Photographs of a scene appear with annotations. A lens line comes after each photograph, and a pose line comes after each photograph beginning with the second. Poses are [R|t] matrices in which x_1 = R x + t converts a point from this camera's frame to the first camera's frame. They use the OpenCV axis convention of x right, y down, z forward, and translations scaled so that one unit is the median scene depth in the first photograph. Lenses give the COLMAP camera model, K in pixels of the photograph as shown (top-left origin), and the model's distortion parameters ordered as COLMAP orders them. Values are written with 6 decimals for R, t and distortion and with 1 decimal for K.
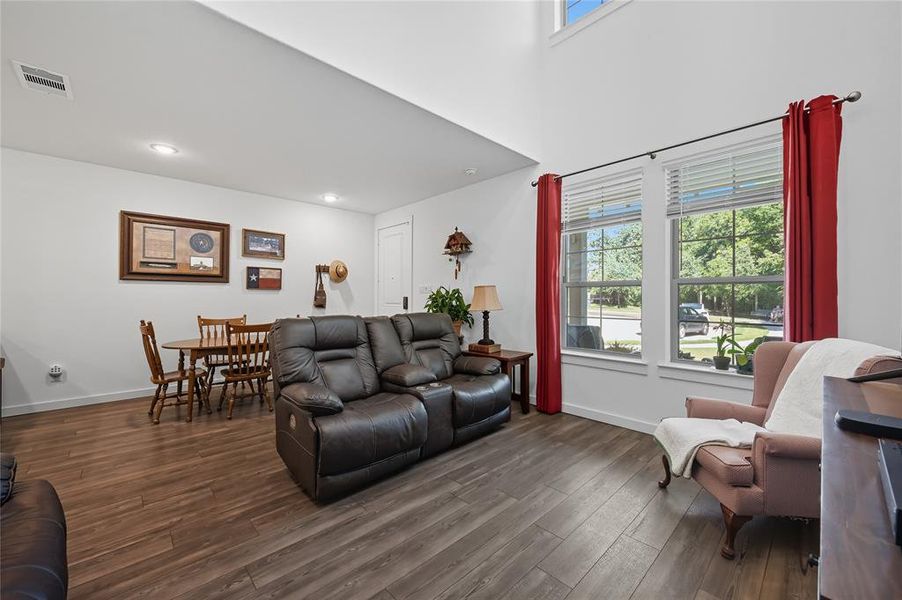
lens RADIAL K [[357.8, 0, 452.5], [0, 357.8, 296.6], [0, 0, 1]] dist [0.000091, 0.000176]
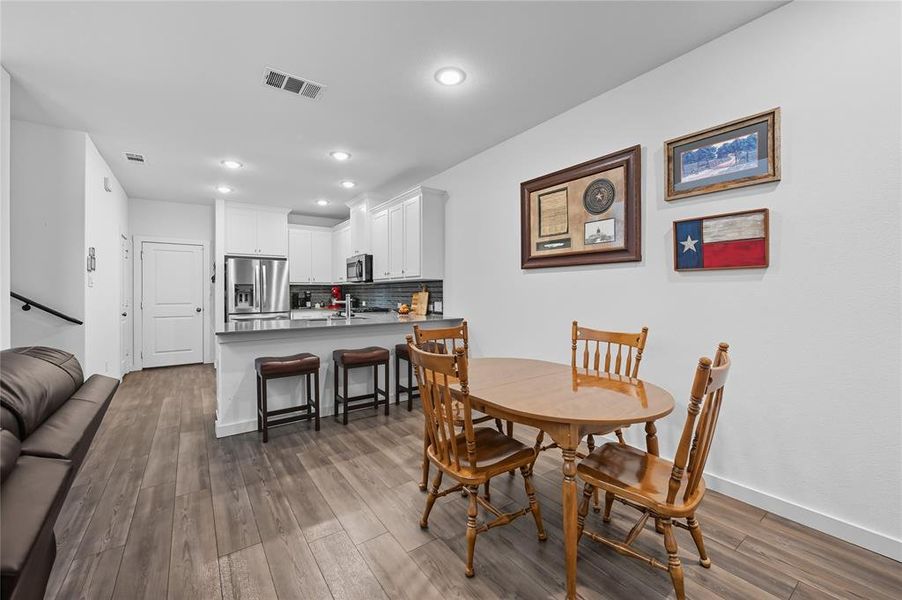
lens RADIAL K [[363.0, 0, 445.6], [0, 363.0, 292.1], [0, 0, 1]] dist [-0.000618, 0.000359]
pose [[-0.142144, 0.000396, -0.989846, -0.086336], [0.007930, 0.999968, -0.000739, 0.003593], [0.989814, -0.007954, -0.142143, 0.870916]]
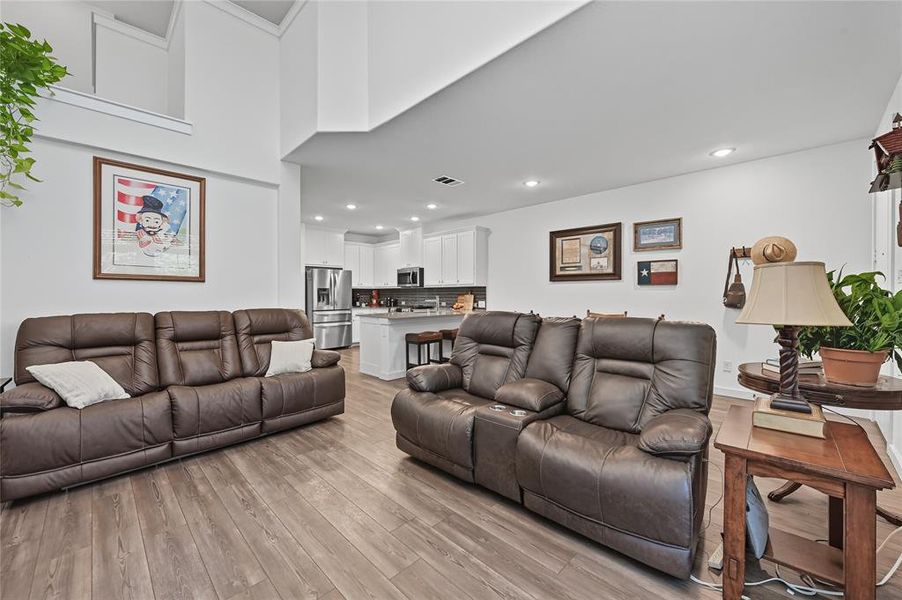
lens RADIAL K [[357.8, 0, 444.8], [0, 357.8, 297.9], [0, 0, 1]] dist [0.000091, 0.000176]
pose [[0.019128, 0.009557, -0.999771, 0.422791], [0.005521, 0.999938, 0.009664, 0.001237], [0.999802, -0.005705, 0.019075, 0.518706]]
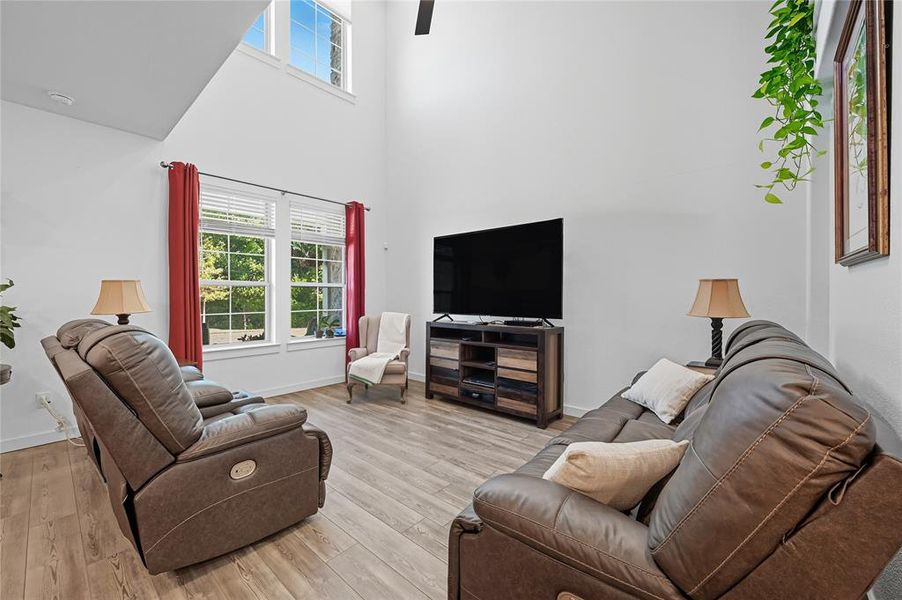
lens RADIAL K [[357.8, 0, 449.6], [0, 357.8, 294.6], [0, 0, 1]] dist [0.000091, 0.000176]
pose [[-0.097499, 0.000496, 0.995236, -0.610004], [-0.002252, 0.999997, -0.000719, -0.000101], [-0.995233, -0.002311, -0.097497, 0.340876]]
